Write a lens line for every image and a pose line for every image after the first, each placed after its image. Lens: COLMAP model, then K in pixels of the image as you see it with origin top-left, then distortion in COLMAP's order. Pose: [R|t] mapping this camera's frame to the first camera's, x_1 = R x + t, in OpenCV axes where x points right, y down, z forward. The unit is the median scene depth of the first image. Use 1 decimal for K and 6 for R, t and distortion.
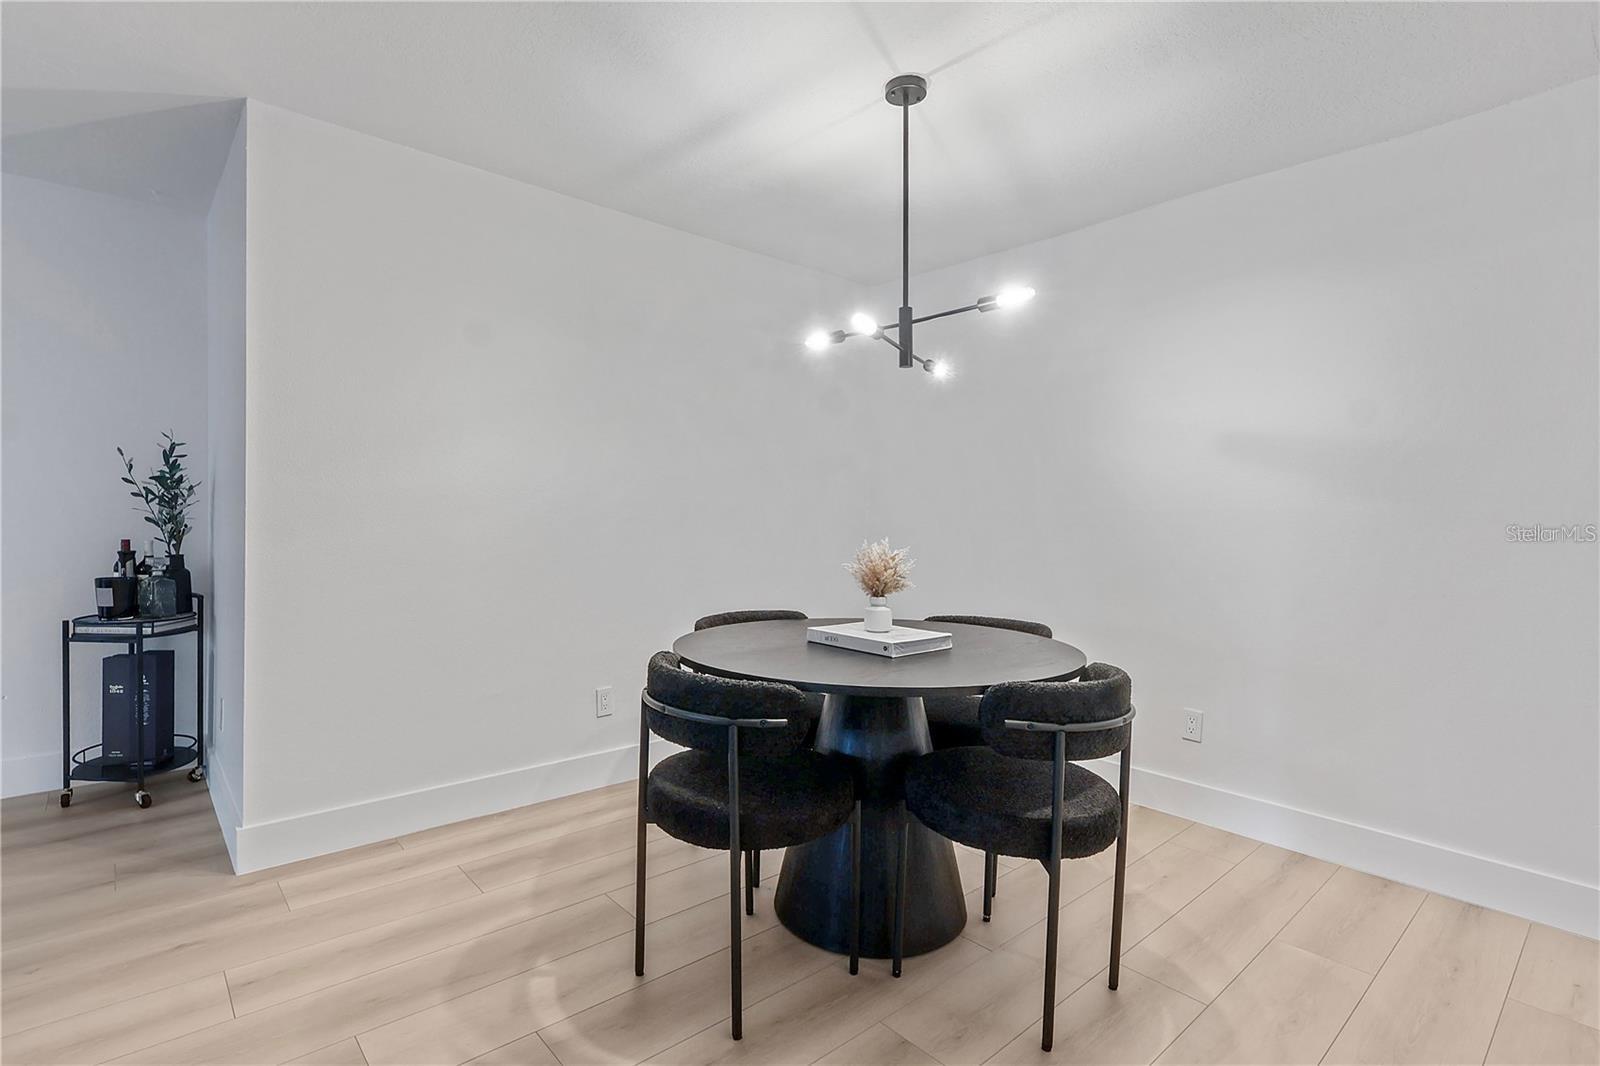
lens RADIAL K [[768.1, 0, 783.2], [0, 768.1, 535.9], [0, 0, 1]] dist [-0.000127, 0.000218]
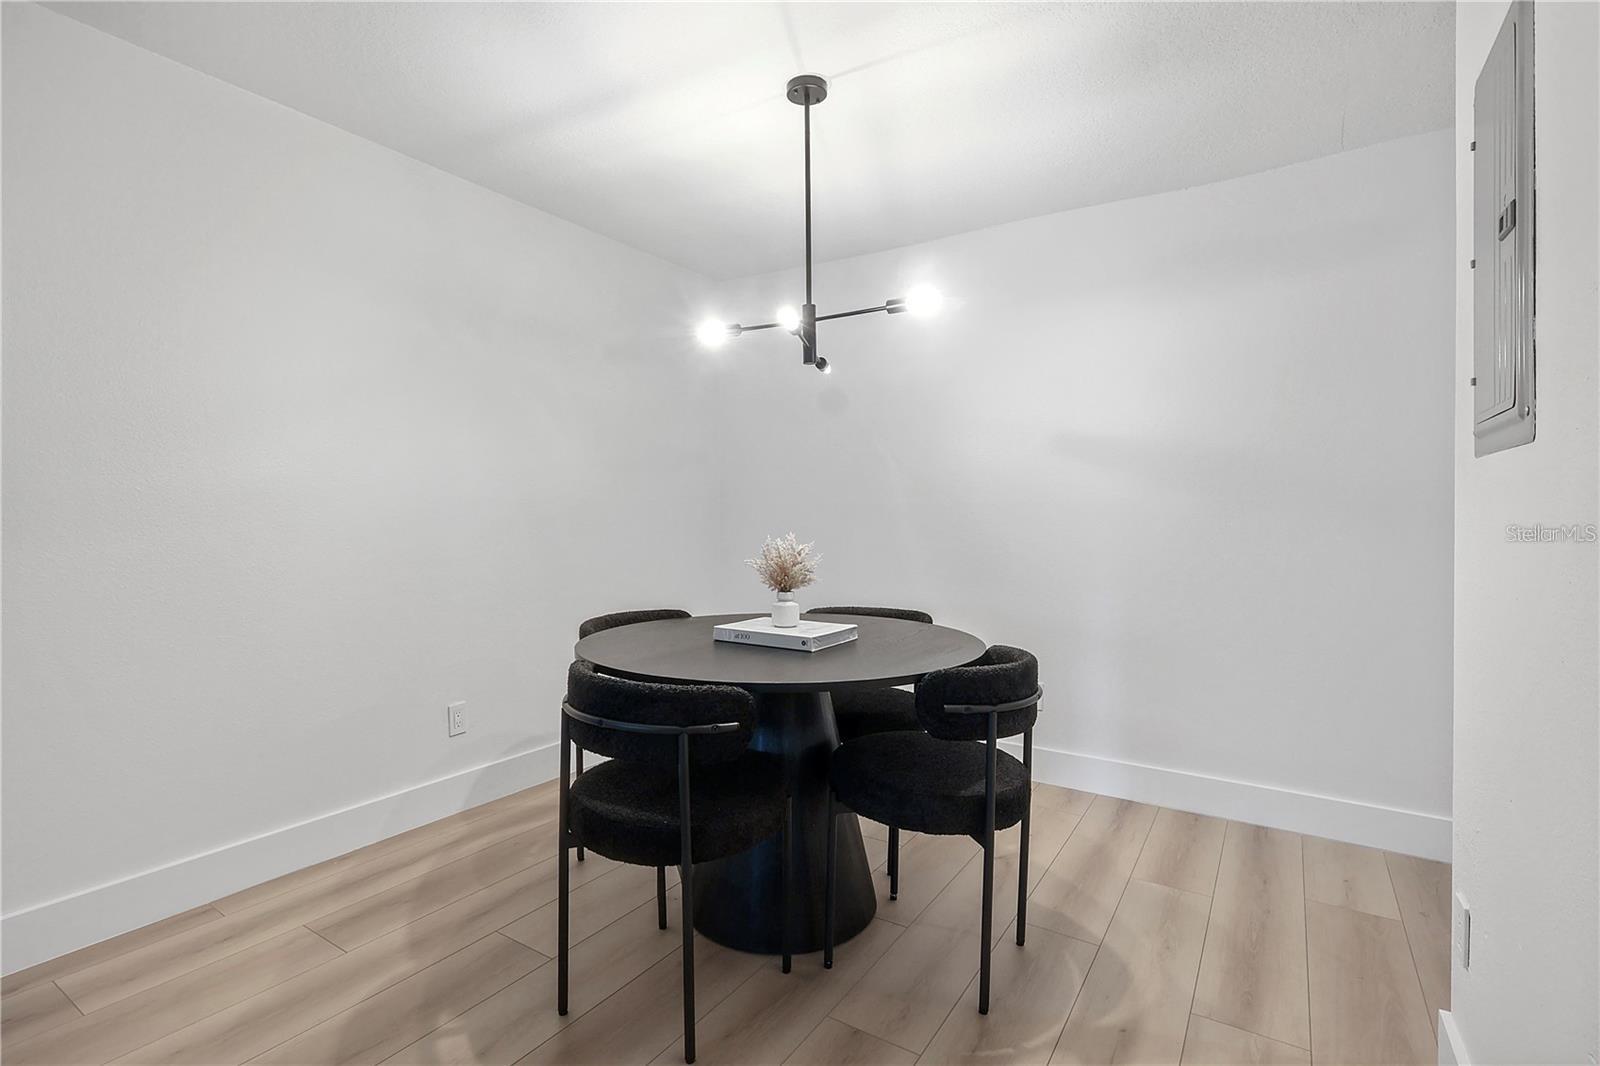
lens RADIAL K [[768.1, 0, 795.1], [0, 768.1, 525.8], [0, 0, 1]] dist [-0.000127, 0.000218]
pose [[0.962673, -0.015052, 0.270248, -0.149511], [0.015932, 0.999873, -0.001063, -0.006147], [-0.270198, 0.005329, 0.962790, 0.035536]]
